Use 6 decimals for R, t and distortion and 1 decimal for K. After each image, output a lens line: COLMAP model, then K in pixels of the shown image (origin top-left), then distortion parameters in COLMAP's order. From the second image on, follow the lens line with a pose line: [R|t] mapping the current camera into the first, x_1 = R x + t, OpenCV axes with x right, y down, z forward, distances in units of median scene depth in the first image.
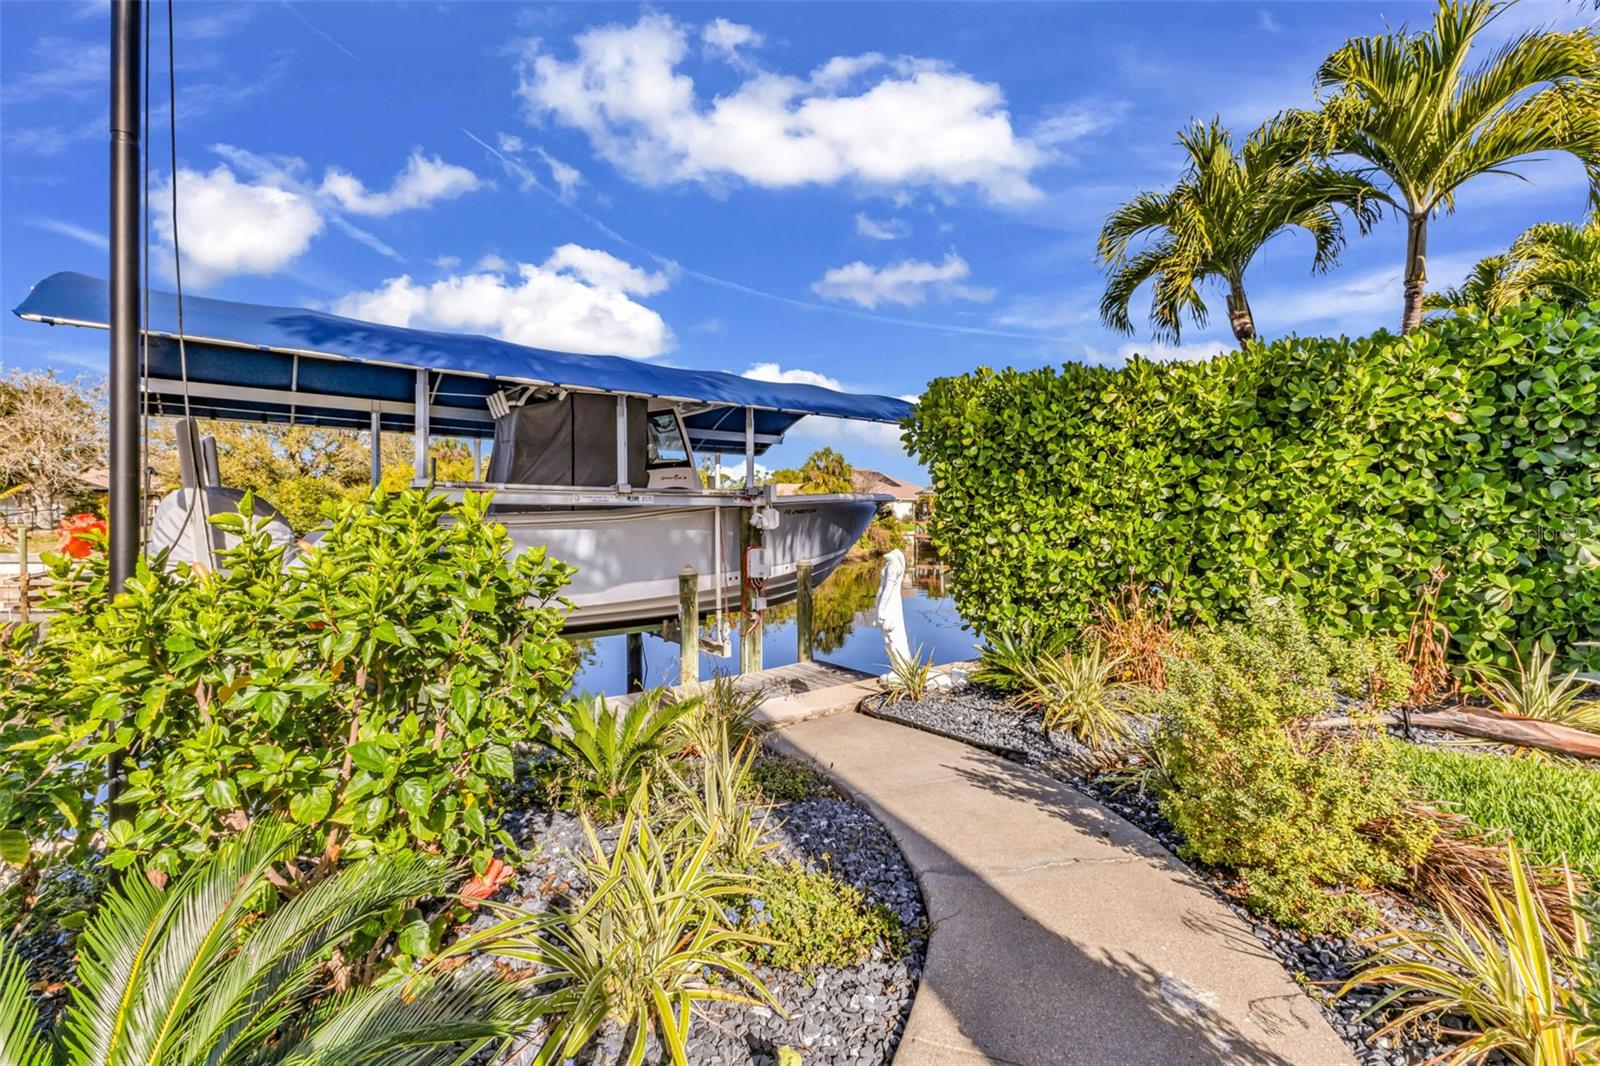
lens RADIAL K [[676.6, 0, 807.0], [0, 676.6, 522.0], [0, 0, 1]] dist [0.000653, -0.000026]
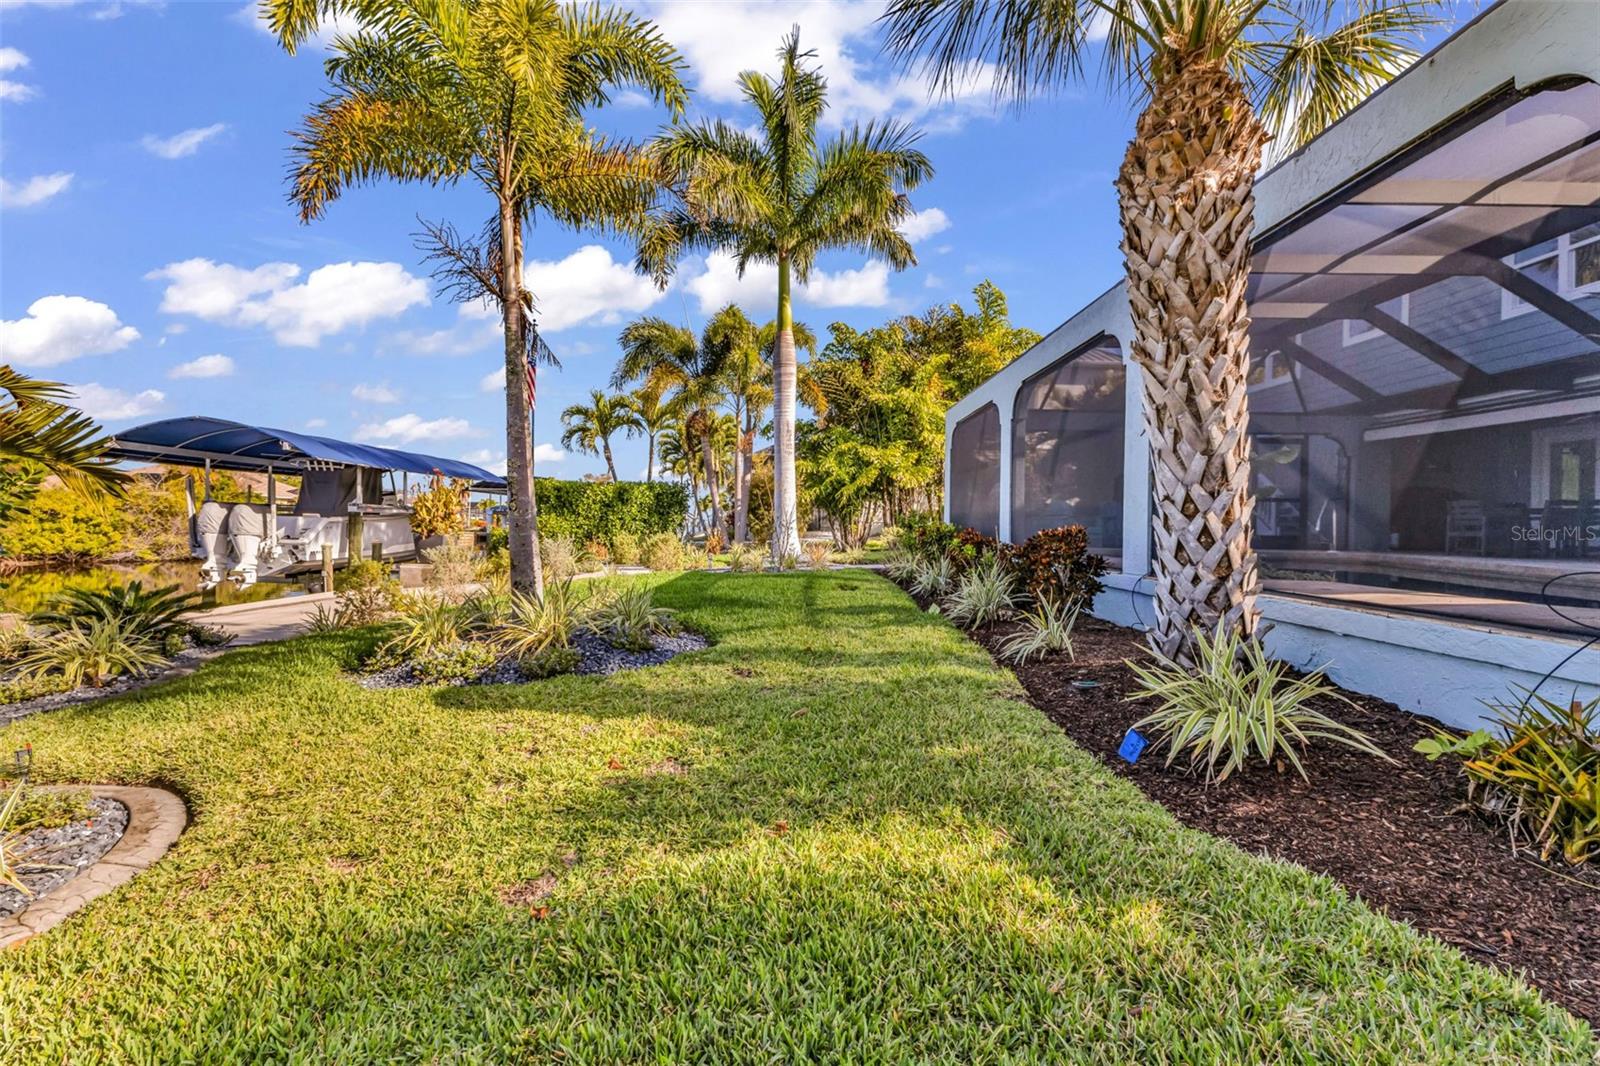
lens RADIAL K [[686.3, 0, 809.6], [0, 686.3, 526.7], [0, 0, 1]] dist [0.001358, -0.000001]
pose [[0.613295, 0.004737, 0.789840, -1.666294], [-0.009080, 0.999958, 0.001053, 0.010393], [-0.789802, -0.007818, 0.613313, -2.167489]]
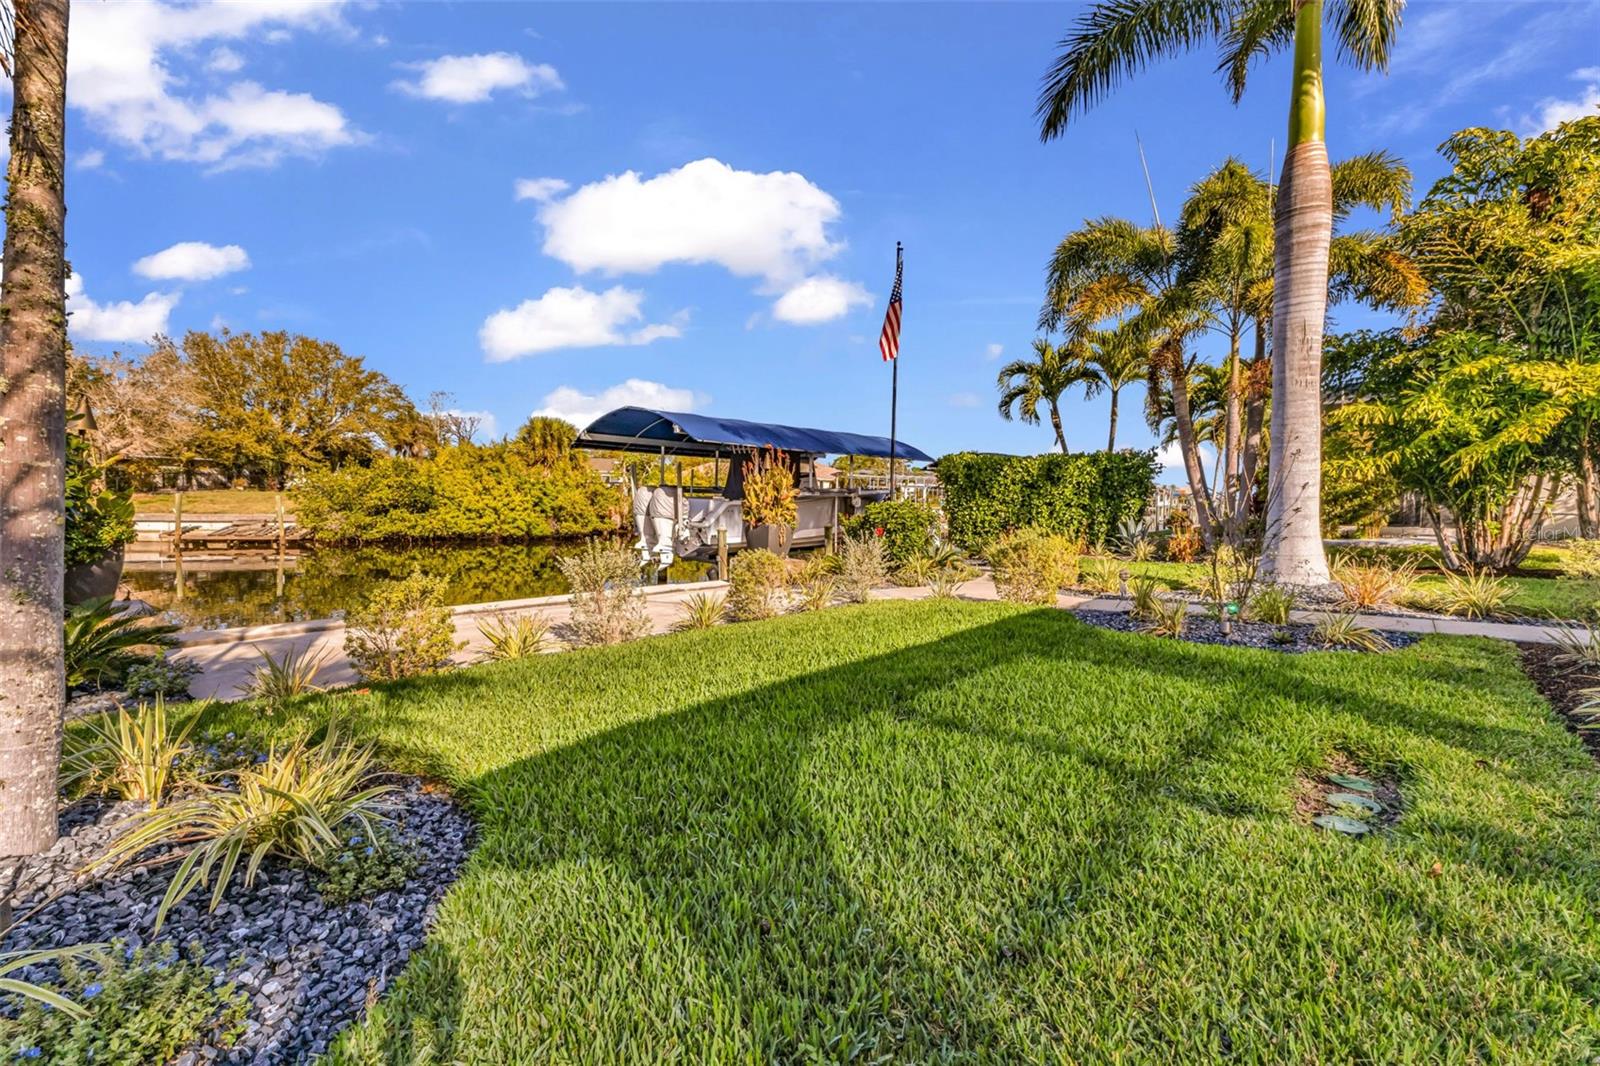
lens RADIAL K [[684.2, 0, 811.8], [0, 684.2, 521.3], [0, 0, 1]] dist [0.001433, -0.000217]
pose [[0.984496, 0.013088, 0.174916, -0.825085], [-0.019660, 0.999162, 0.035897, -0.027476], [-0.174299, -0.038779, 0.983929, -1.649811]]
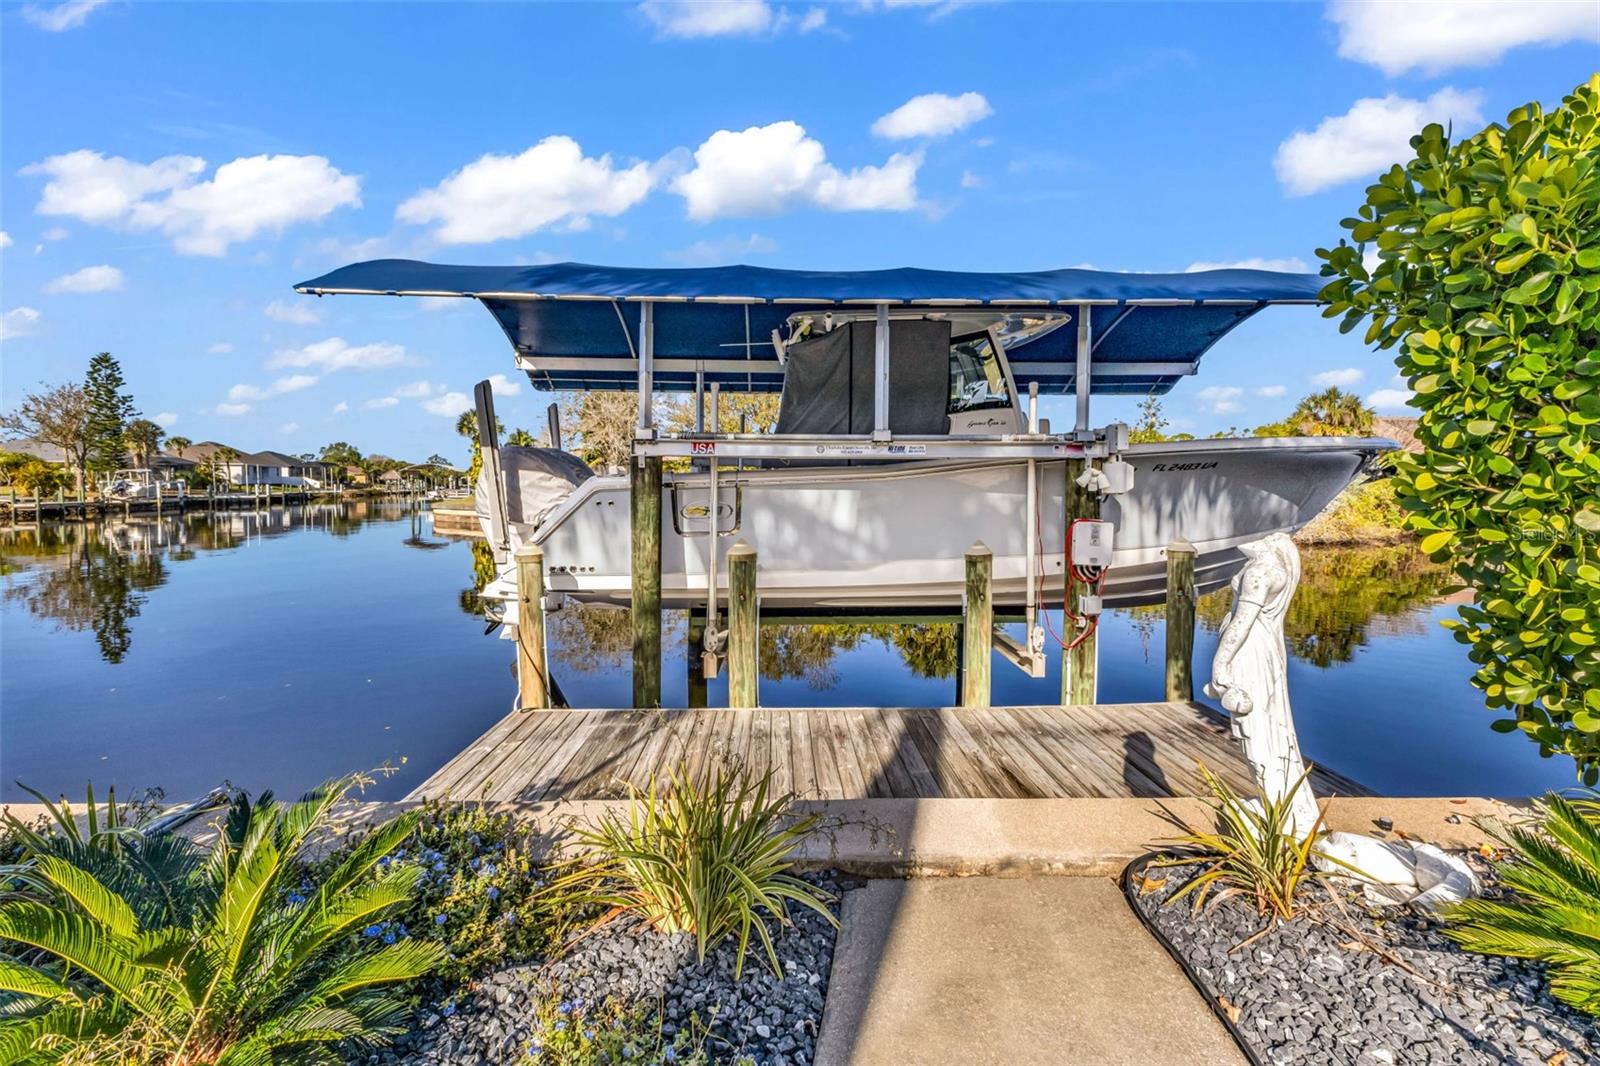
lens RADIAL K [[676.6, 0, 796.5], [0, 676.6, 510.7], [0, 0, 1]] dist [-0.001822, -0.000759]
pose [[0.793011, 0.025444, -0.608676, 0.142935], [-0.006084, 0.999408, 0.033852, 0.010742], [0.609178, -0.023142, 0.792696, 0.419844]]
